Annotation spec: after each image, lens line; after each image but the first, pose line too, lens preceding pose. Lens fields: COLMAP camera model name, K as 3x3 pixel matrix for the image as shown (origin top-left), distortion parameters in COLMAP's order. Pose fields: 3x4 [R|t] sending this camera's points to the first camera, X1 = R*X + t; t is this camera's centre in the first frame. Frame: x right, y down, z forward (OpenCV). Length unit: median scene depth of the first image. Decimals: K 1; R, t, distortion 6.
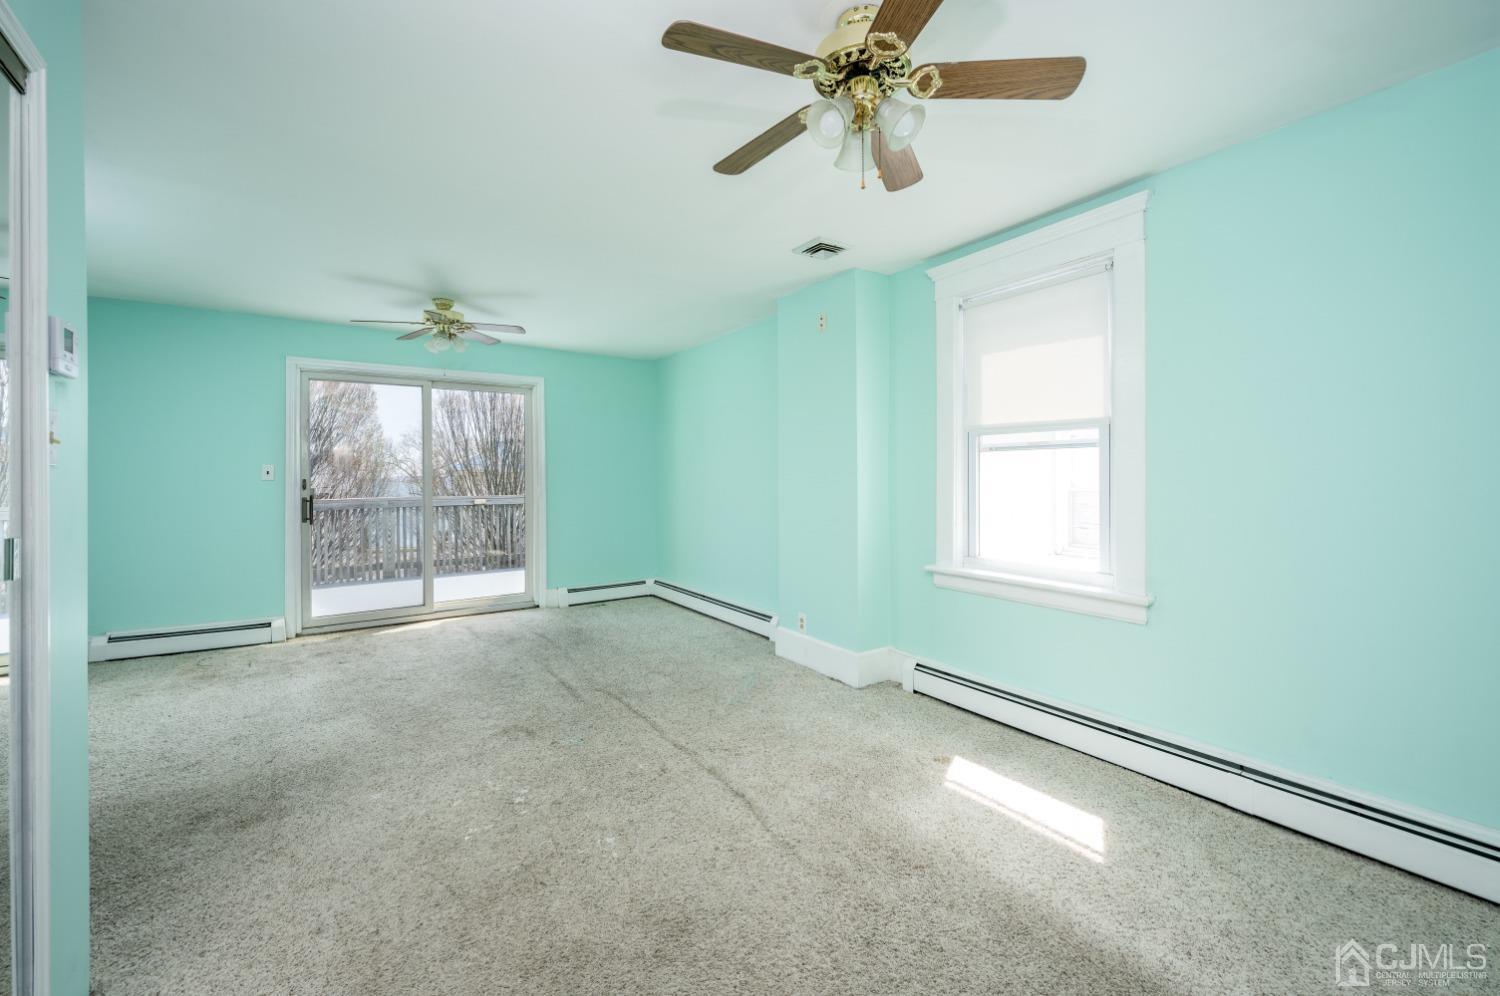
lens RADIAL K [[596.0, 0, 755.2], [0, 596.0, 477.6], [0, 0, 1]] dist [0.000060, 0.000112]
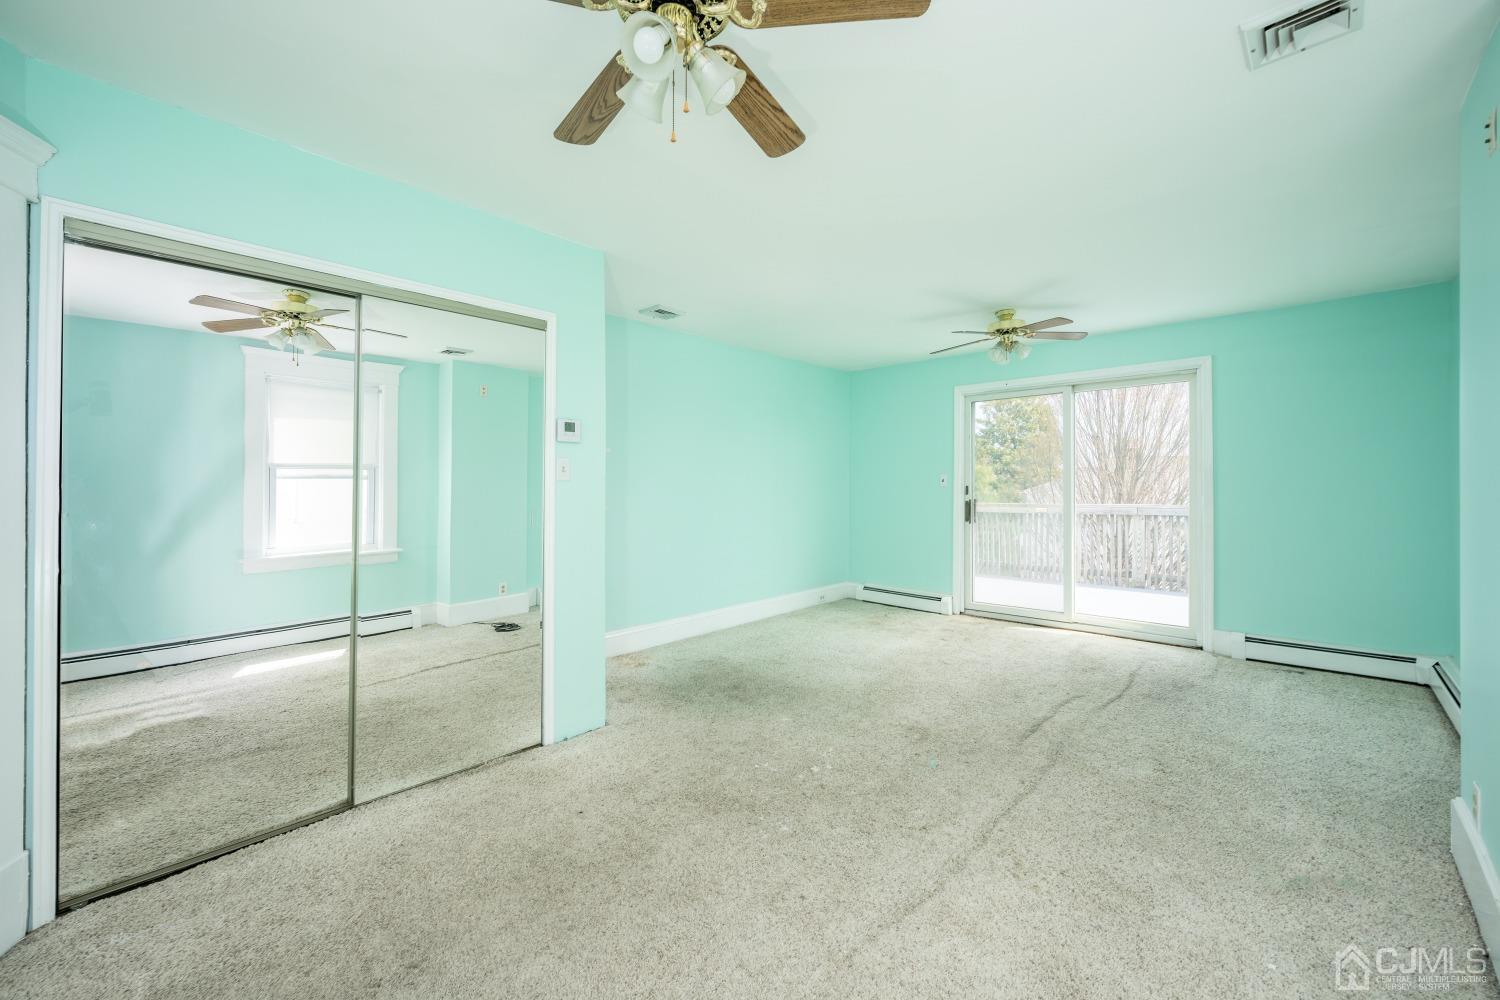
lens RADIAL K [[627.1, 0, 786.5], [0, 627.1, 488.1], [0, 0, 1]] dist [0.000534, 0.000002]
pose [[0.233550, 0.009260, -0.972301, 0.446815], [0.001378, 0.999950, 0.009854, -0.006261], [0.972344, -0.003641, 0.233526, 0.393027]]
